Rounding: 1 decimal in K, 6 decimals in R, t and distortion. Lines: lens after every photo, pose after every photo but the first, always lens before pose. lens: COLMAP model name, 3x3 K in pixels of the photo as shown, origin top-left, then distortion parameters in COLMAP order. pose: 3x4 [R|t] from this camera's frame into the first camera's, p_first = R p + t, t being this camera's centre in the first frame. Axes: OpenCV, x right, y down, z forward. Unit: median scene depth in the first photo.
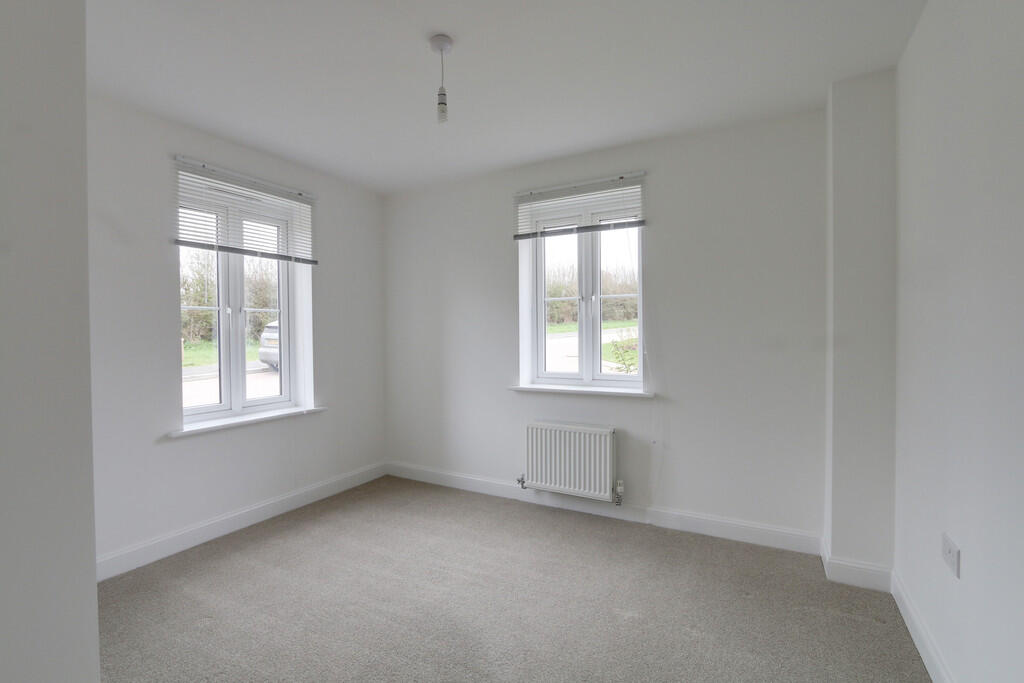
lens RADIAL K [[475.8, 0, 516.2], [0, 475.8, 341.8], [0, 0, 1]] dist [-0.007858, -0.000148]
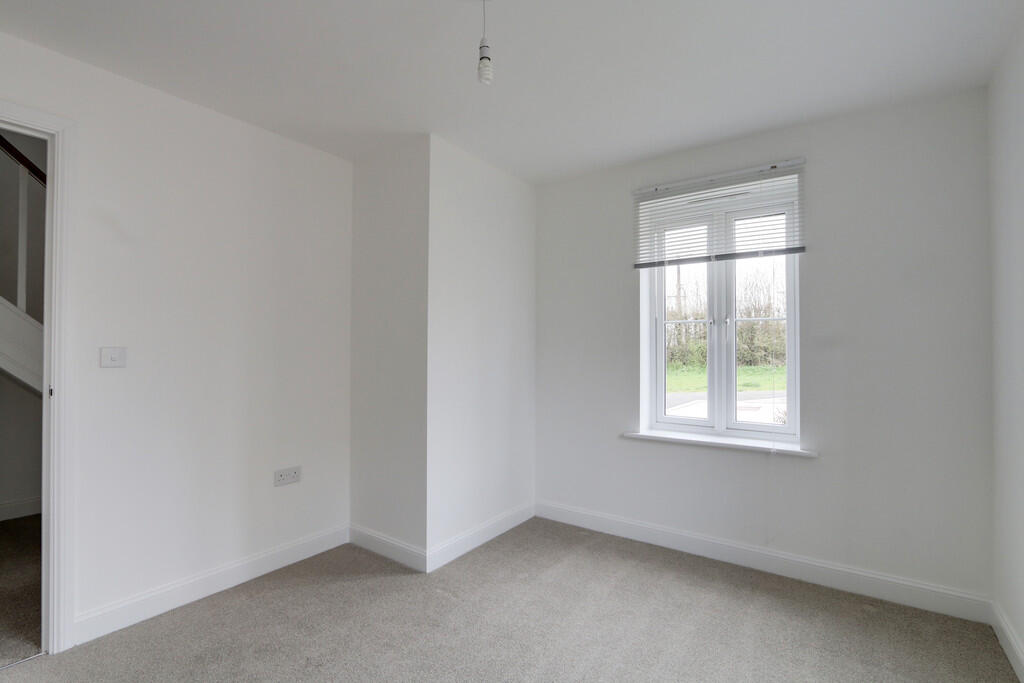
lens RADIAL K [[487.8, 0, 512.0], [0, 487.8, 341.5], [0, 0, 1]] dist [-0.000141, 0.000078]
pose [[-0.129335, -0.004503, -0.991591, 0.418041], [-0.020293, 0.999792, -0.001894, -0.017876], [0.991393, 0.019877, -0.129399, 0.739382]]
